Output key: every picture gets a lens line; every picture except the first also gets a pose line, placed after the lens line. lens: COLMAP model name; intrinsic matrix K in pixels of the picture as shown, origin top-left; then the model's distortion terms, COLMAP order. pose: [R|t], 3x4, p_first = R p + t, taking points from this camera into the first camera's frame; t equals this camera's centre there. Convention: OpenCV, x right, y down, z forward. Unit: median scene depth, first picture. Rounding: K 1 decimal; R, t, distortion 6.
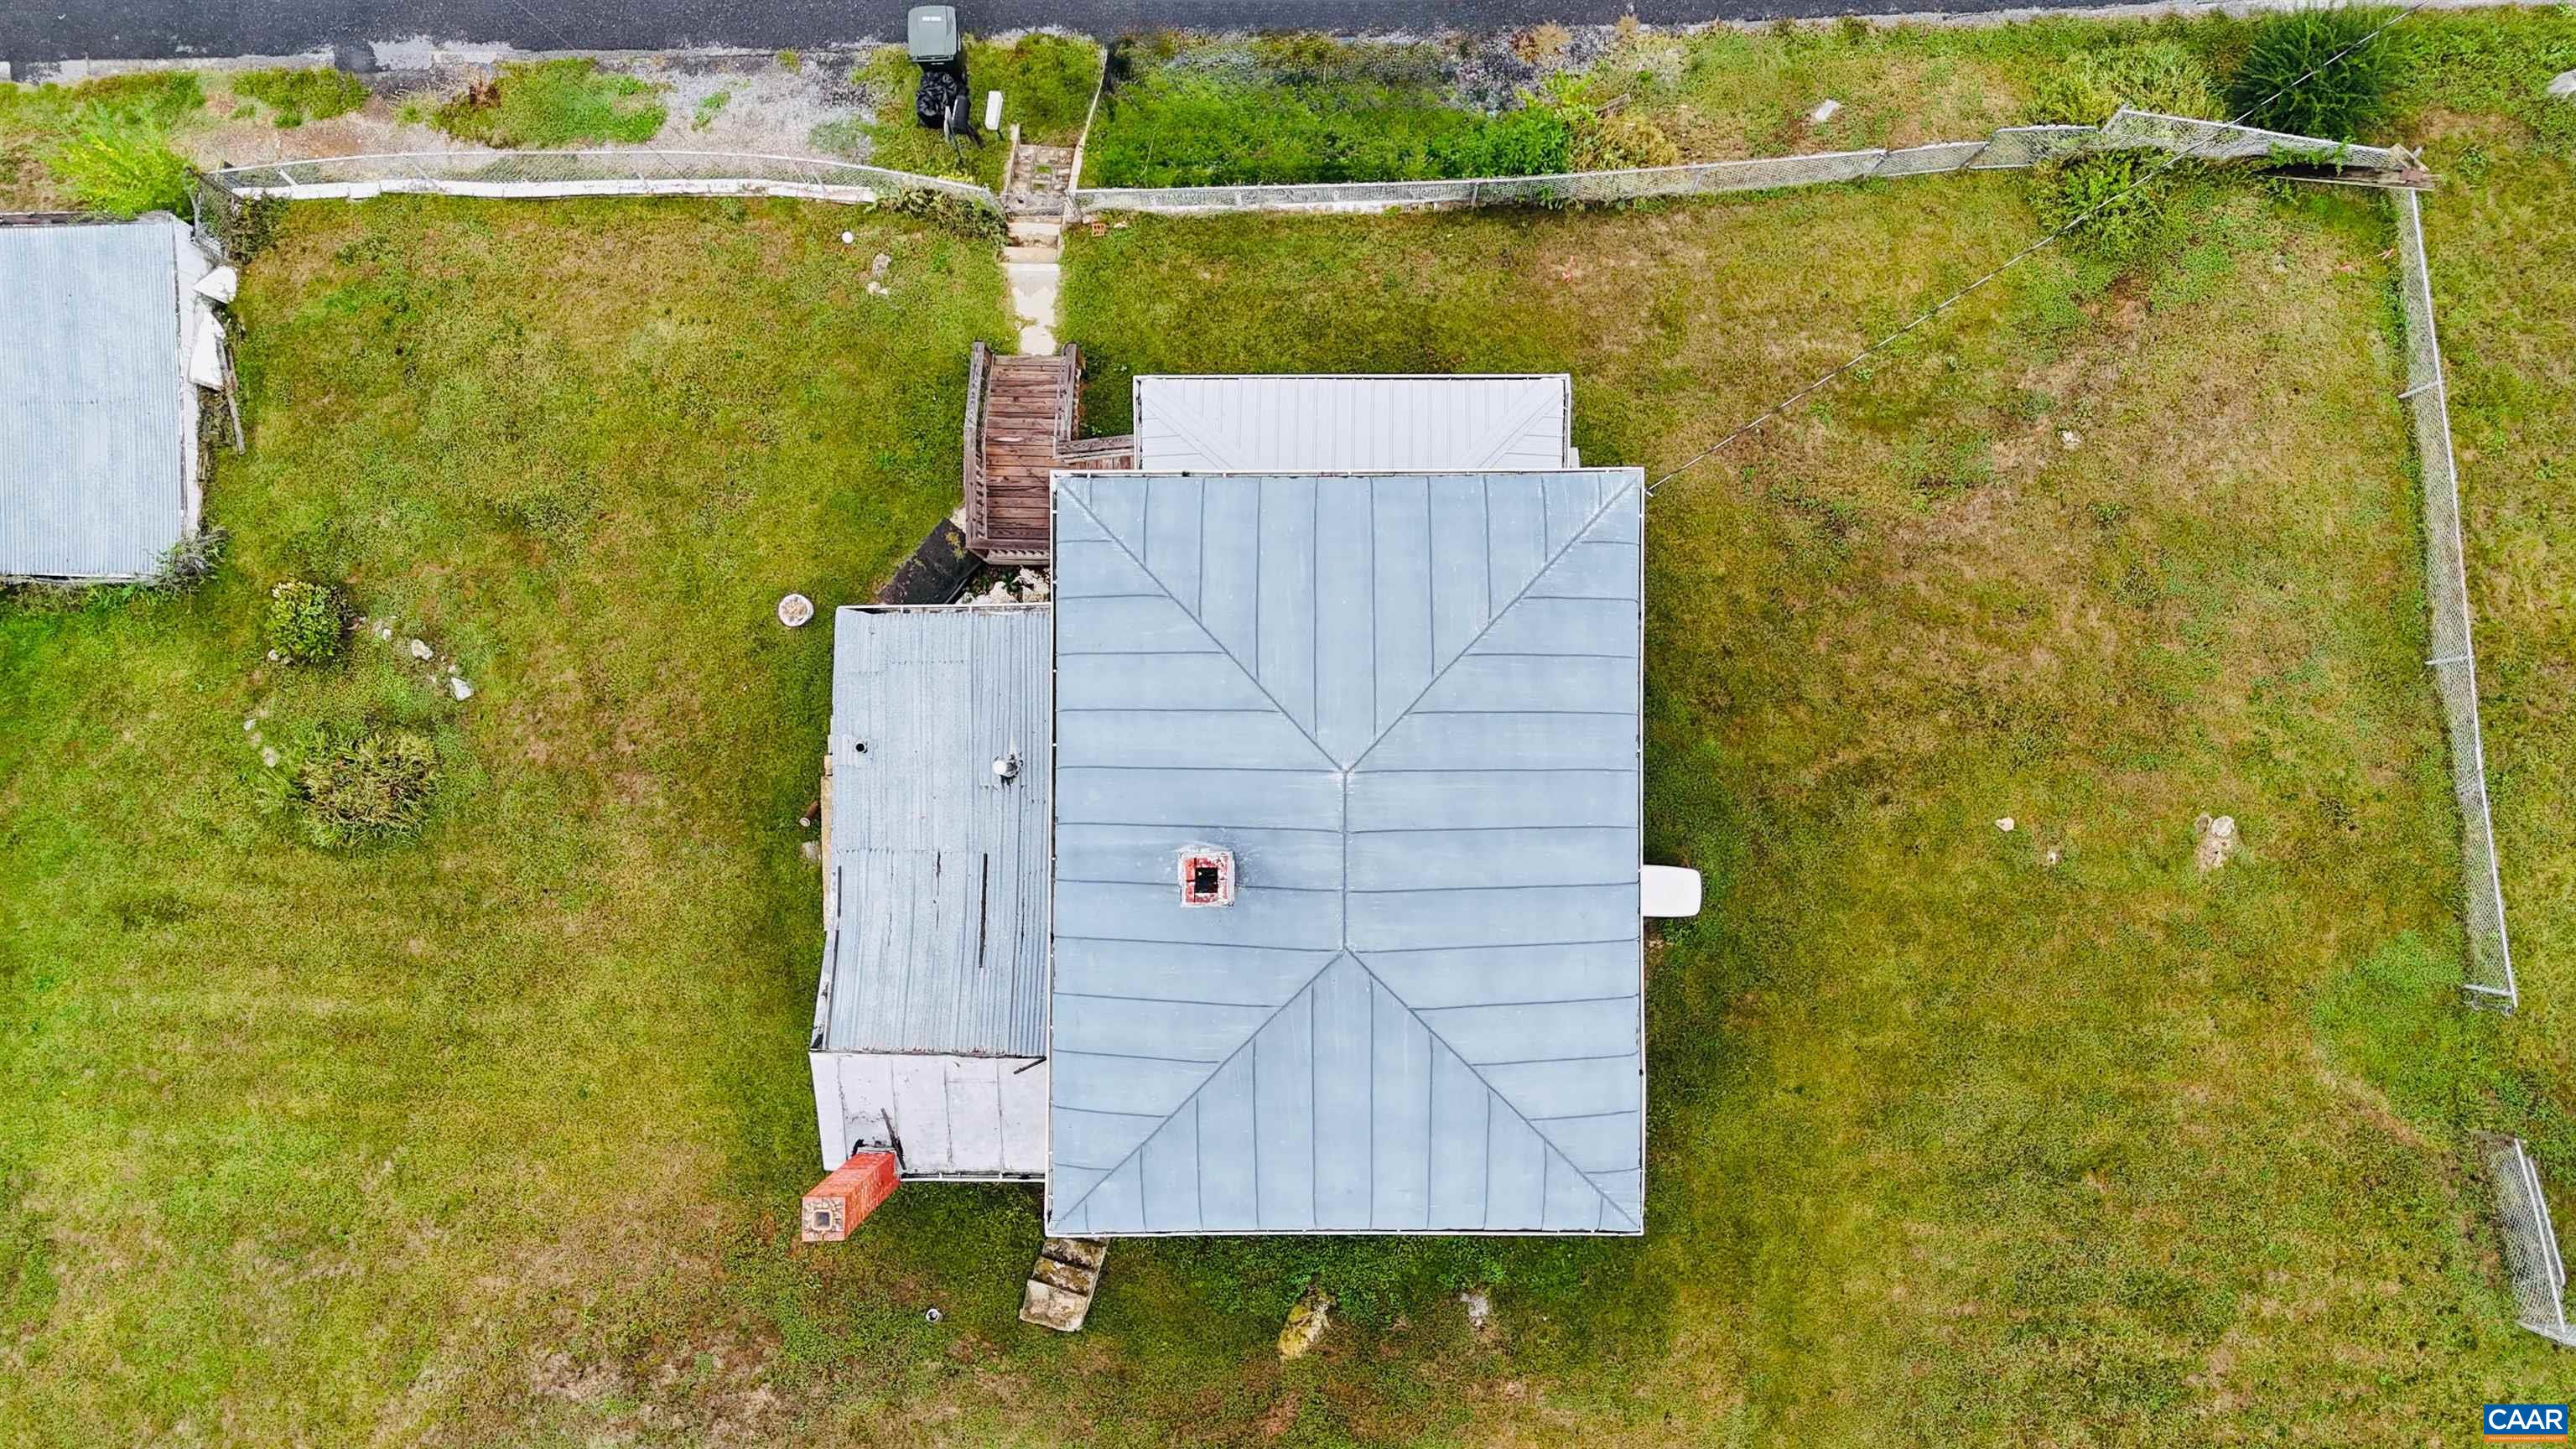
lens RADIAL K [[1891.6, 0, 1296.6], [0, 1891.6, 713.9], [0, 0, 1]] dist [0.065146, -0.060917]
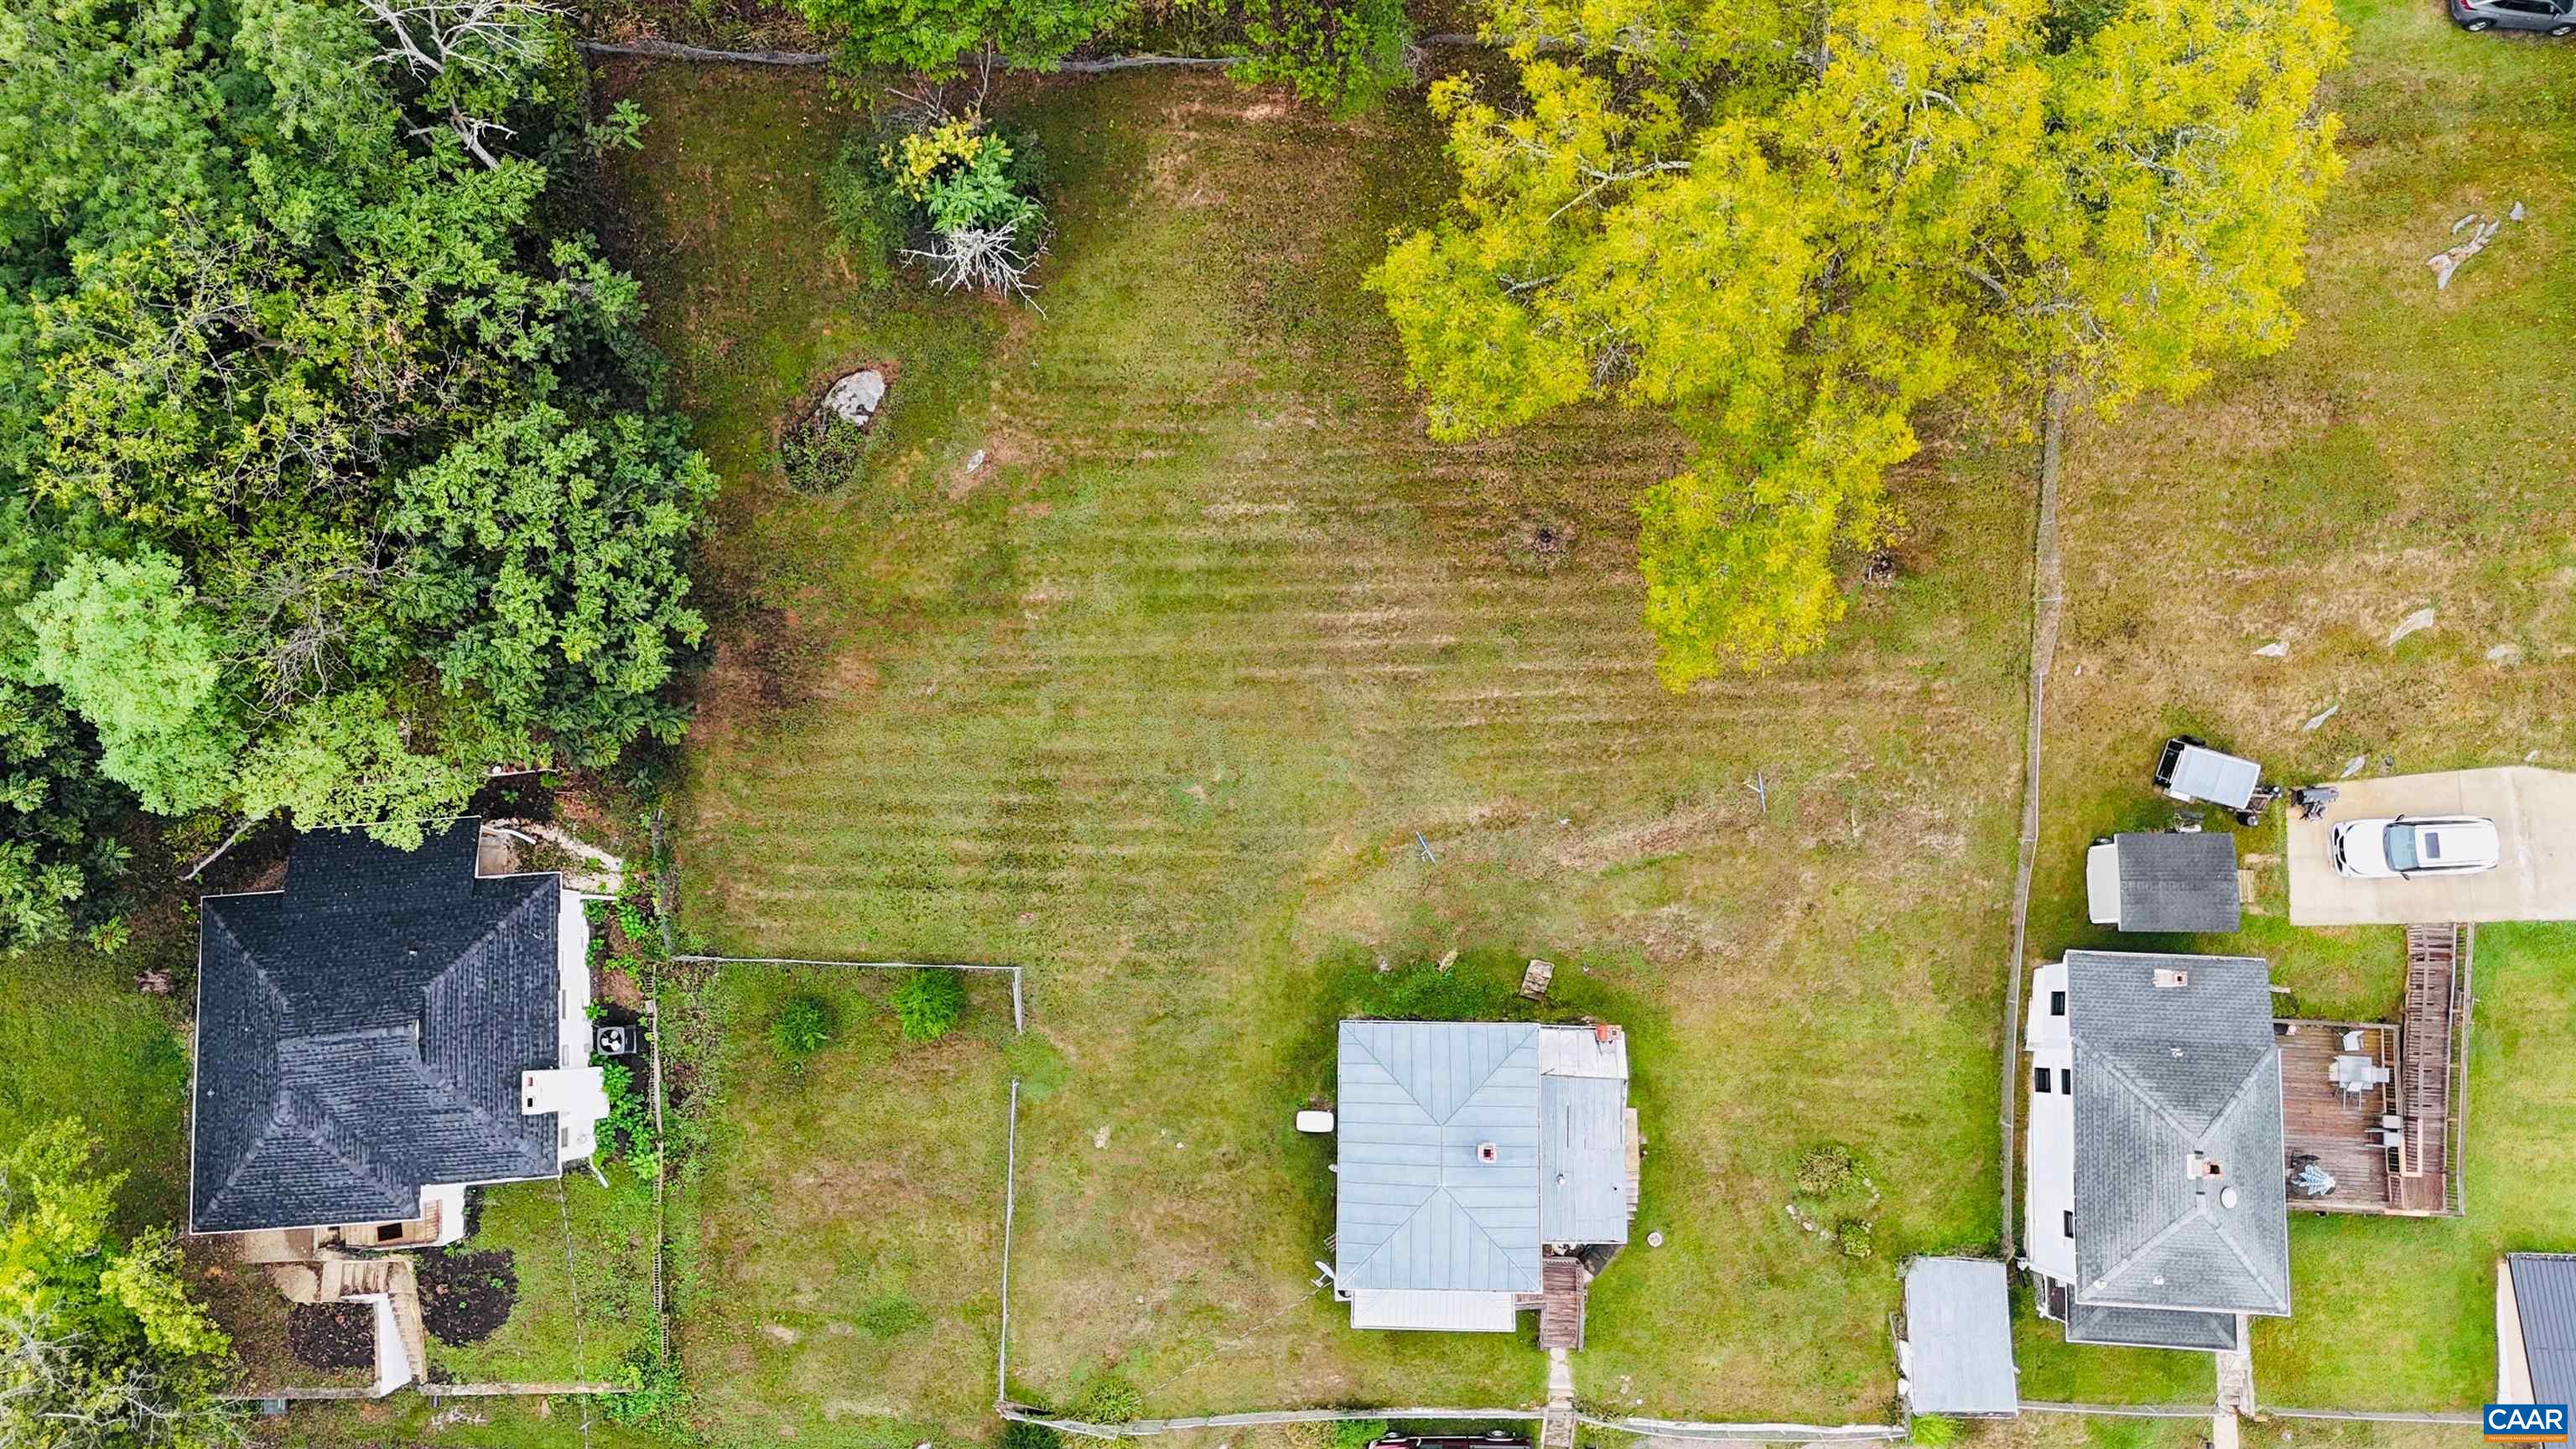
lens RADIAL K [[1891.6, 0, 1301.2], [0, 1891.6, 717.0], [0, 0, 1]] dist [0.065146, -0.060917]
pose [[-0.998936, -0.007225, 0.045539, 0.085008], [0.015310, -0.983586, 0.179792, 0.159503], [0.043492, 0.180298, 0.982650, -1.554098]]
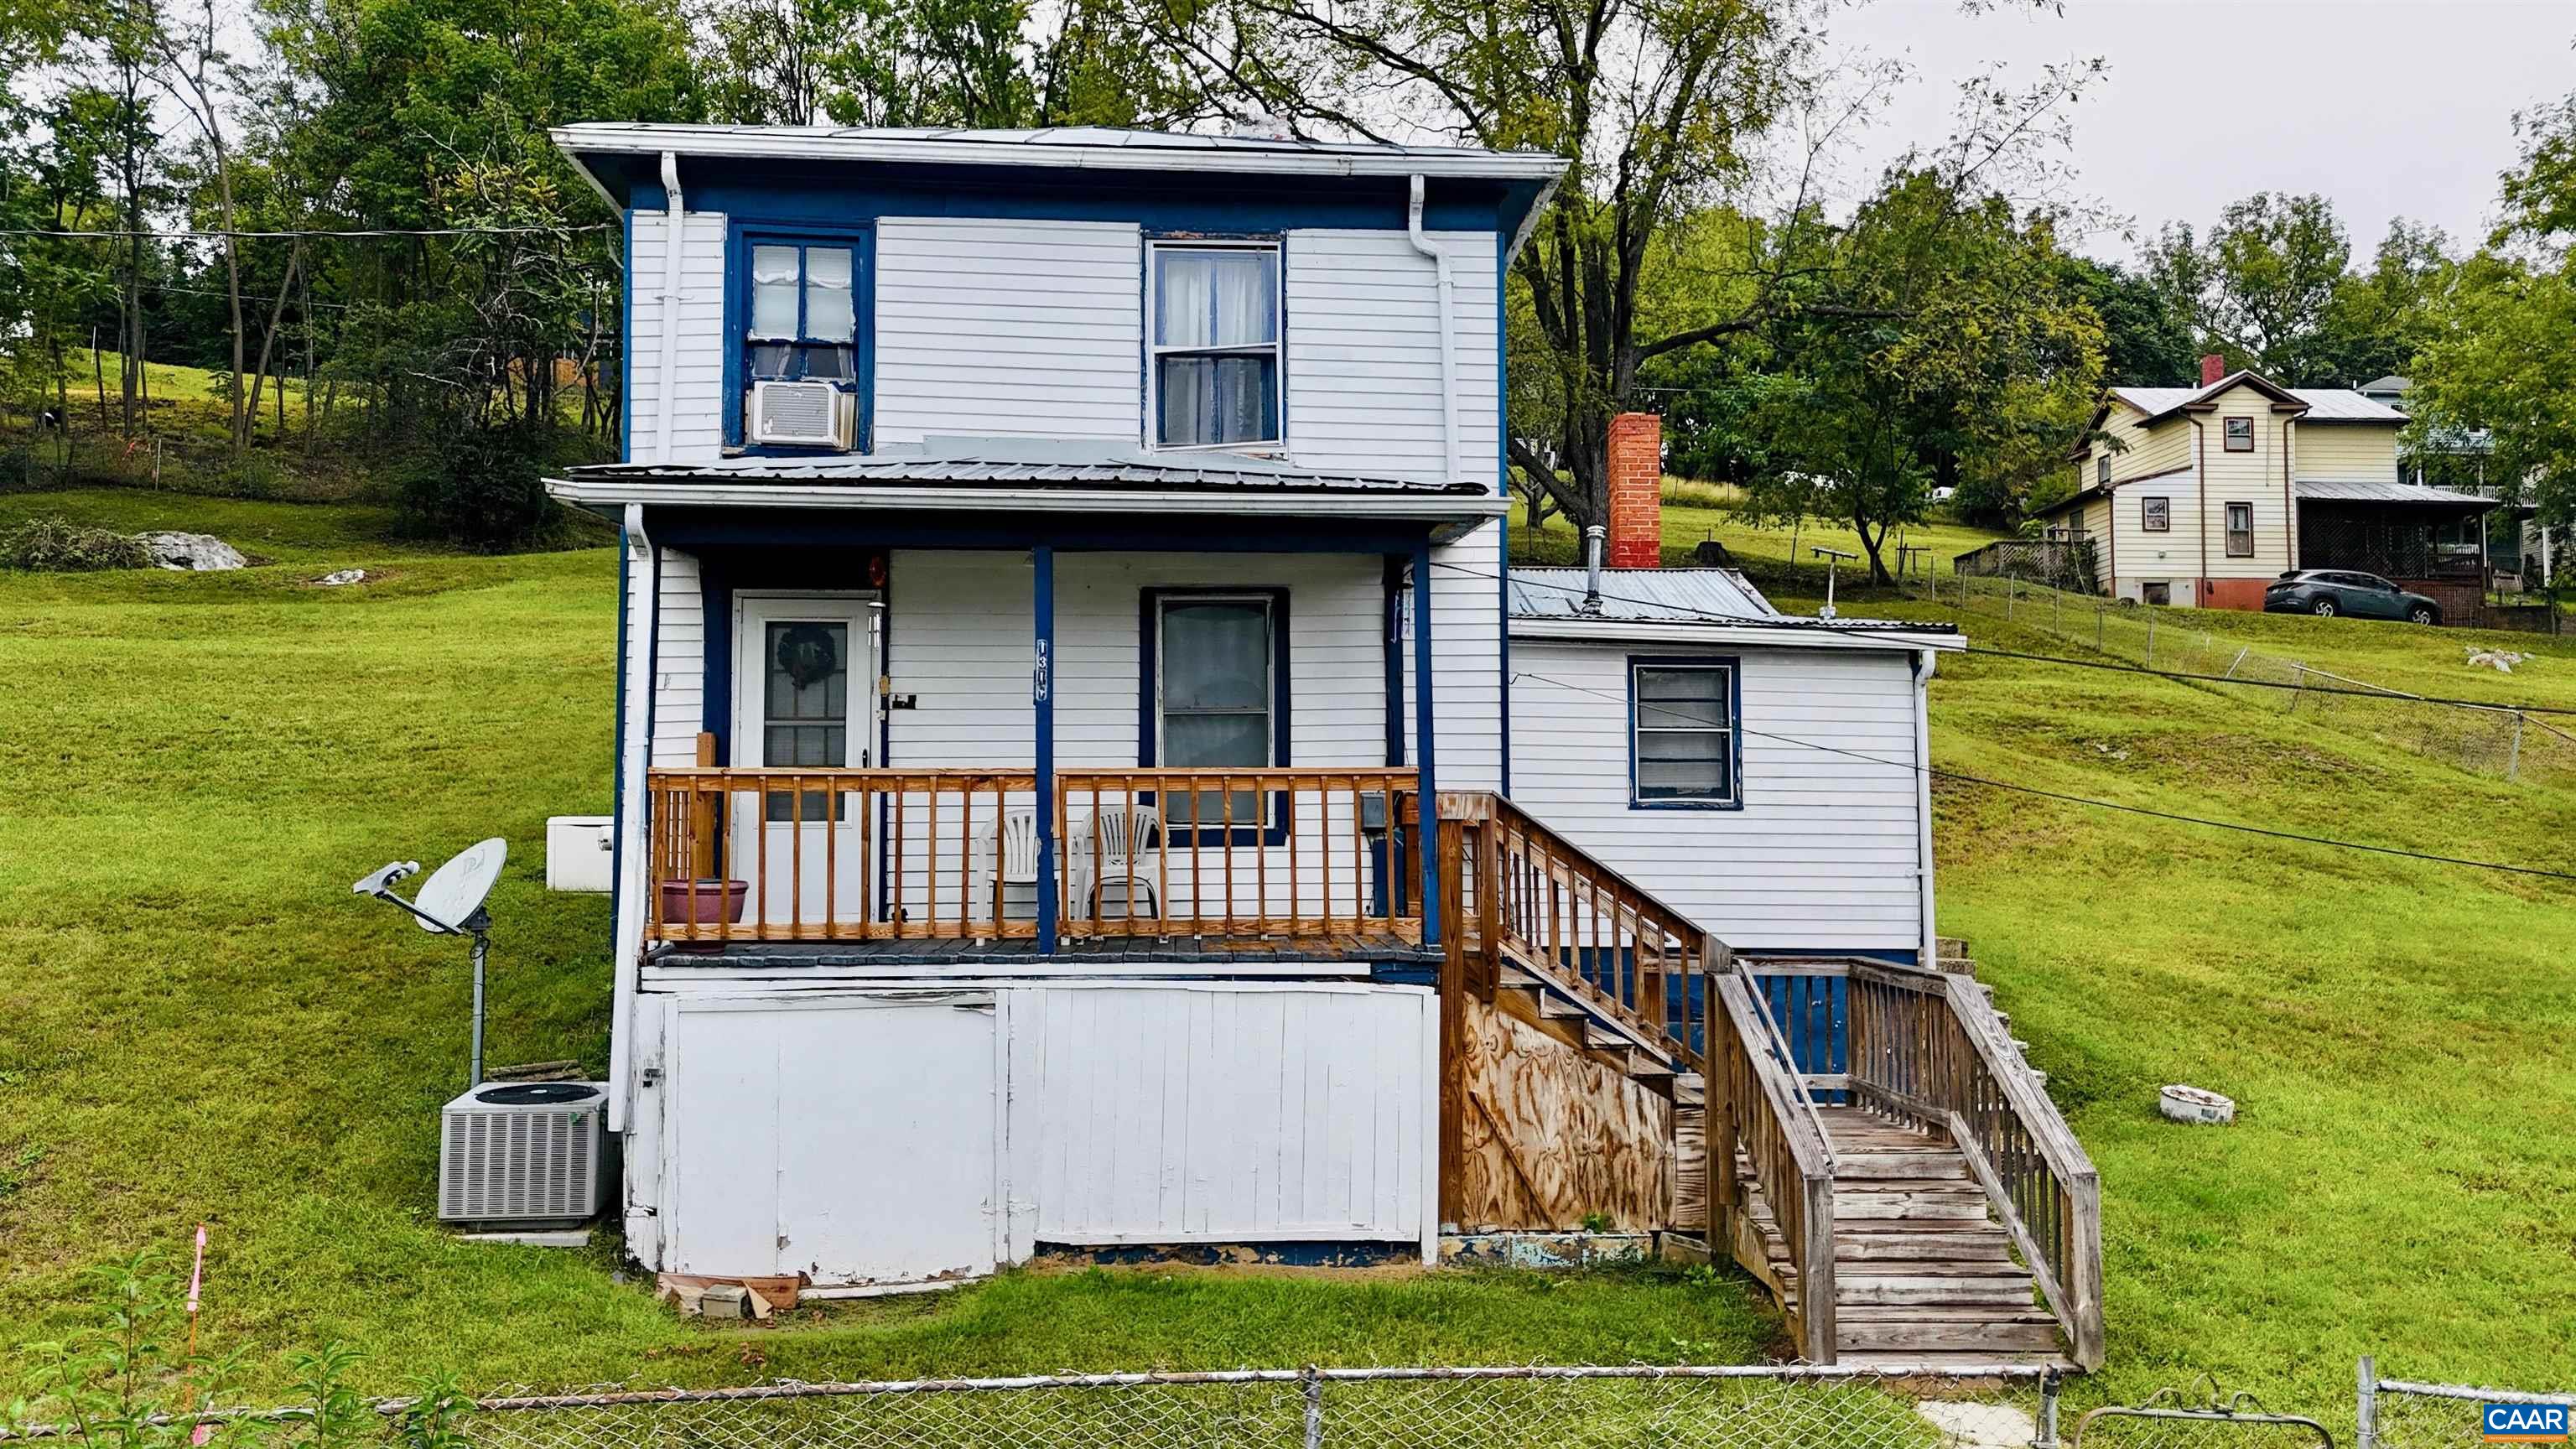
lens RADIAL K [[1891.6, 0, 1294.8], [0, 1891.6, 730.7], [0, 0, 1]] dist [0.065146, -0.060917]
pose [[-0.997852, 0.015677, -0.063608, -0.002359], [-0.062296, 0.073375, 0.995357, -0.538181], [0.020271, 0.997181, -0.072241, 0.936044]]
